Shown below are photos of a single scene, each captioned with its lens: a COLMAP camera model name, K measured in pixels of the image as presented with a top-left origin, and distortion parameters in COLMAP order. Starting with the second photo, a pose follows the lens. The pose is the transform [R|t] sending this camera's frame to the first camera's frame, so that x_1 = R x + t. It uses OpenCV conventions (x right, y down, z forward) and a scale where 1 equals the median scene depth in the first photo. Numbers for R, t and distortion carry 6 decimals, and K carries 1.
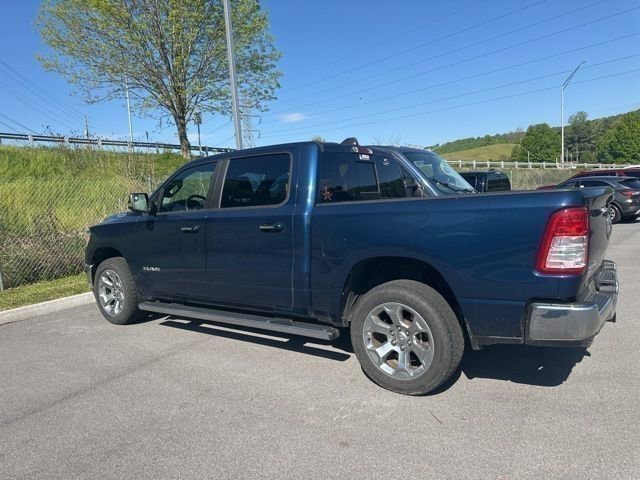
lens RADIAL K [[466.0, 0, 325.6], [0, 466.0, 243.5], [0, 0, 1]] dist [0.050578, -0.071029]
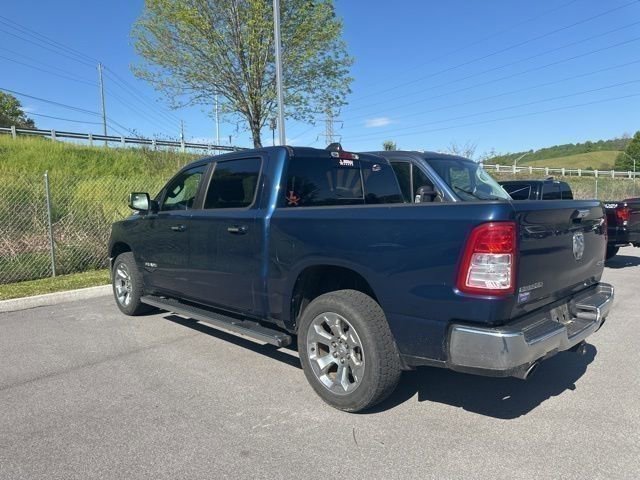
lens RADIAL K [[463.4, 0, 325.9], [0, 463.4, 239.7], [0, 0, 1]] dist [0.080614, -0.122985]
pose [[0.983086, 0.046407, -0.177166, 0.148742], [-0.049341, 0.998708, -0.012186, -0.006132], [0.176372, 0.020722, 0.984105, 0.024333]]
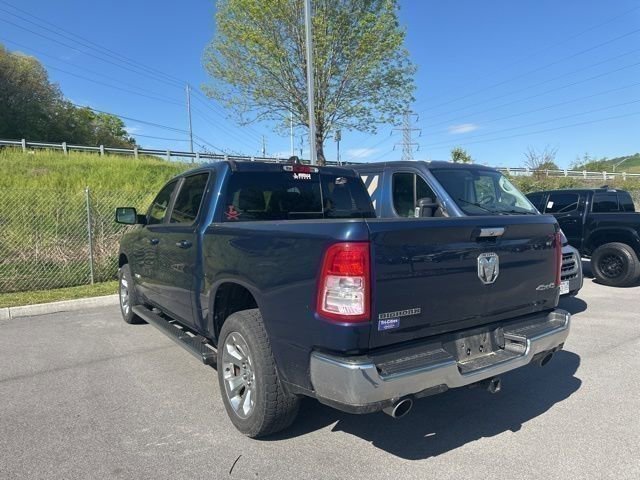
lens RADIAL K [[463.4, 0, 325.9], [0, 463.4, 239.7], [0, 0, 1]] dist [0.080614, -0.122985]
pose [[0.934423, 0.049288, -0.352739, 0.317127], [-0.061626, 0.997815, -0.023825, -0.023743], [0.350794, 0.044000, 0.935418, 0.090757]]
